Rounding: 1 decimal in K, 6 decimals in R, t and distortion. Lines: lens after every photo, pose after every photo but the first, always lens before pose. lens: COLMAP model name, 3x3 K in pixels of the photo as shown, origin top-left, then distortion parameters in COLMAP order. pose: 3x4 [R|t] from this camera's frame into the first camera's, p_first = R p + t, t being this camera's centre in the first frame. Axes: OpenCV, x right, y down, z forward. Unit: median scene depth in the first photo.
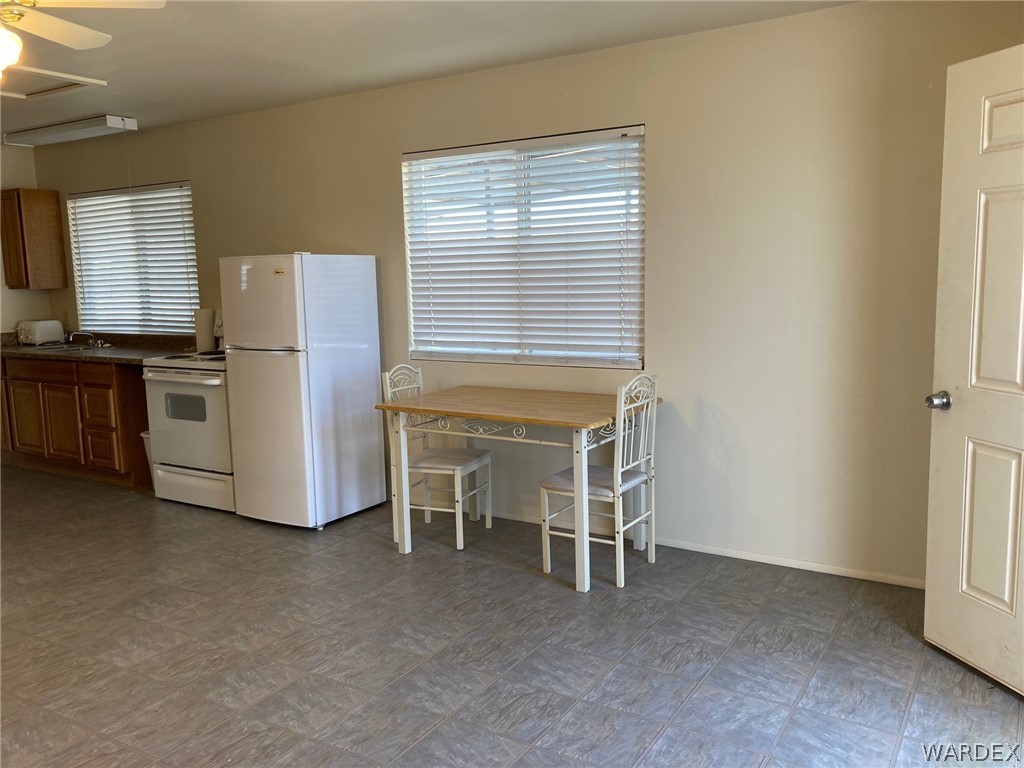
lens RADIAL K [[837.2, 0, 507.8], [0, 837.2, 375.7], [0, 0, 1]] dist [0.040347, -0.038994]
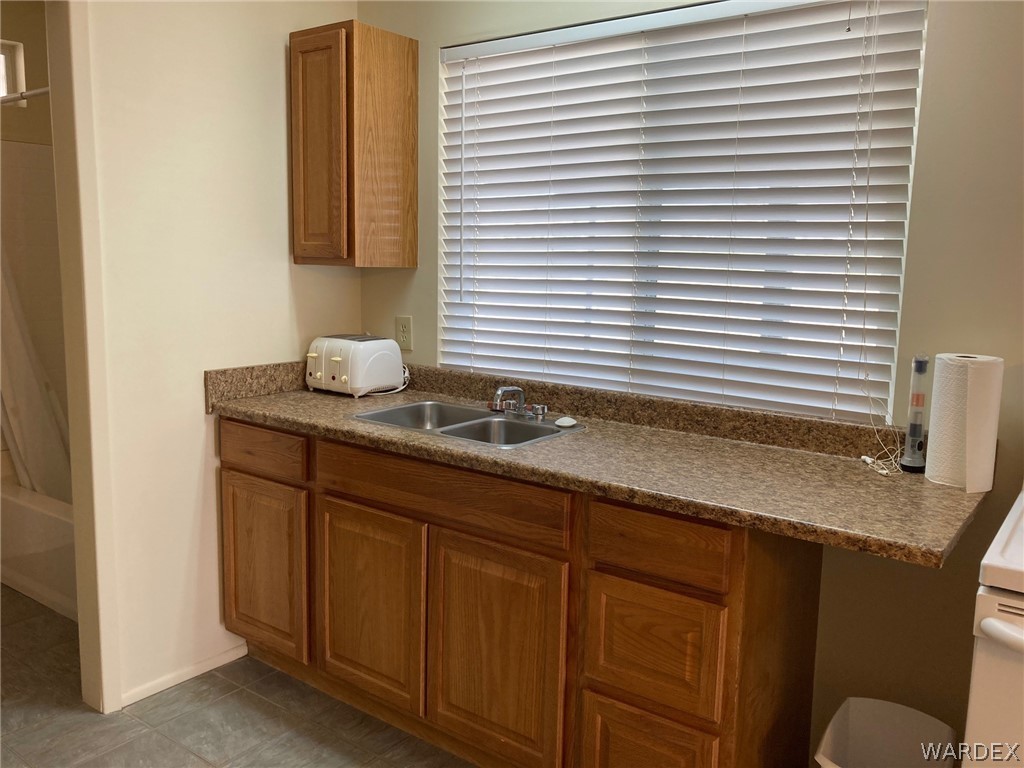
lens RADIAL K [[837.2, 0, 502.7], [0, 837.2, 367.5], [0, 0, 1]] dist [0.040347, -0.038994]
pose [[0.995431, 0.054601, -0.078335, -0.623787], [-0.053814, 0.998477, 0.012121, -0.084016], [0.078878, -0.007850, 0.996853, 0.802470]]
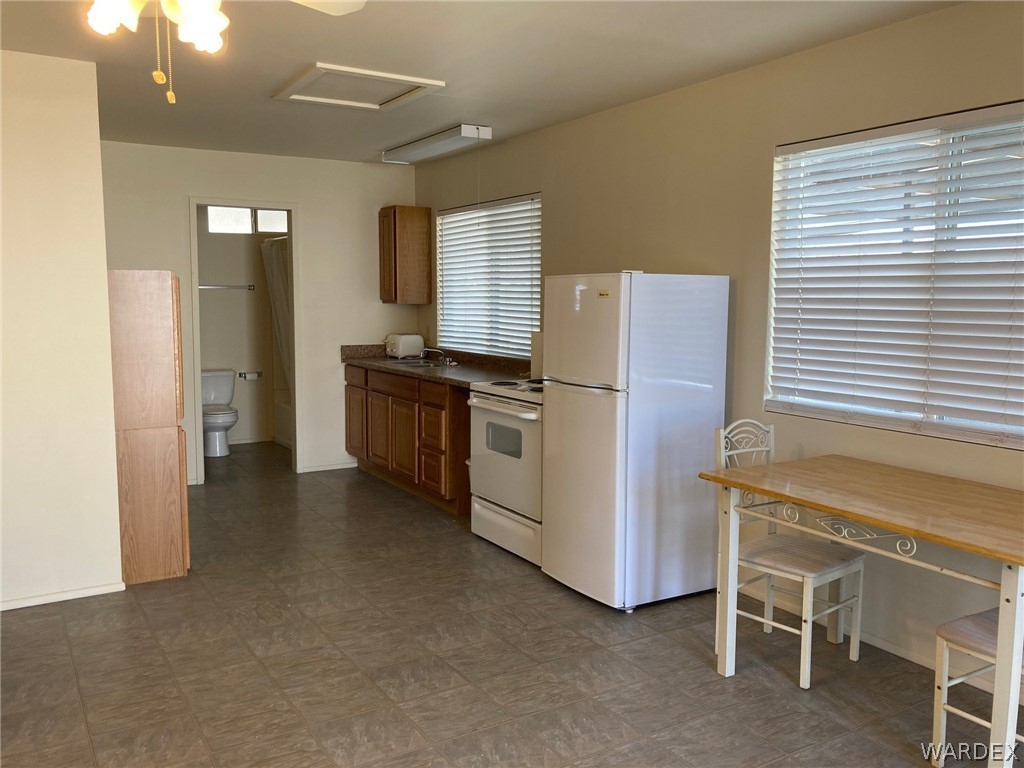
lens RADIAL K [[837.2, 0, 503.5], [0, 837.2, 375.5], [0, 0, 1]] dist [0.040347, -0.038994]
pose [[0.890790, 0.074360, -0.448290, 0.015082], [-0.086478, 0.996232, -0.006589, -0.027339], [0.446110, 0.044637, 0.893864, 0.209858]]
